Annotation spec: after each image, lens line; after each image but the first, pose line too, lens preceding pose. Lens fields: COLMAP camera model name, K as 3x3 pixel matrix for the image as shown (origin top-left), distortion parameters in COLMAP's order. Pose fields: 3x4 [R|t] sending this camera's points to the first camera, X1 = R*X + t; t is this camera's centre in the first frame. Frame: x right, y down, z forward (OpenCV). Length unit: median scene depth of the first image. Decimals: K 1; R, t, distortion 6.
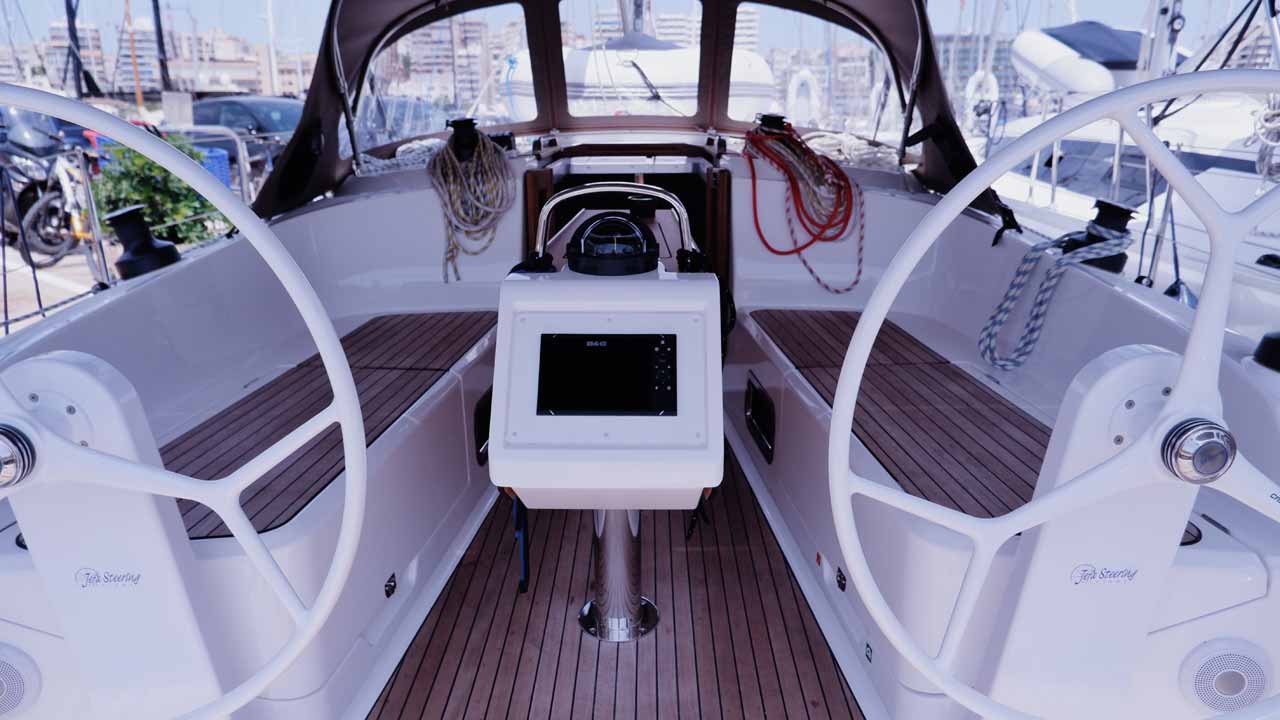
lens RADIAL K [[844.4, 0, 643.3], [0, 844.4, 359.9], [0, 0, 1]] dist [-0.011135, 0.000186]
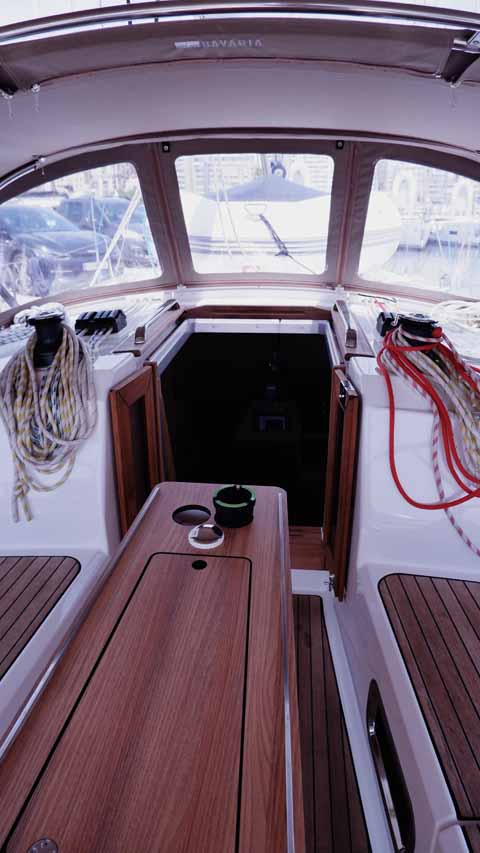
lens RADIAL K [[553.7, 0, 240.0], [0, 553.7, 426.5], [0, 0, 1]] dist [-0.002757, -0.005765]
pose [[0.996153, 0.032871, -0.081228, 0.032777], [-0.024086, 0.993982, 0.106862, -0.253156], [0.084252, -0.104495, 0.990950, 0.480429]]
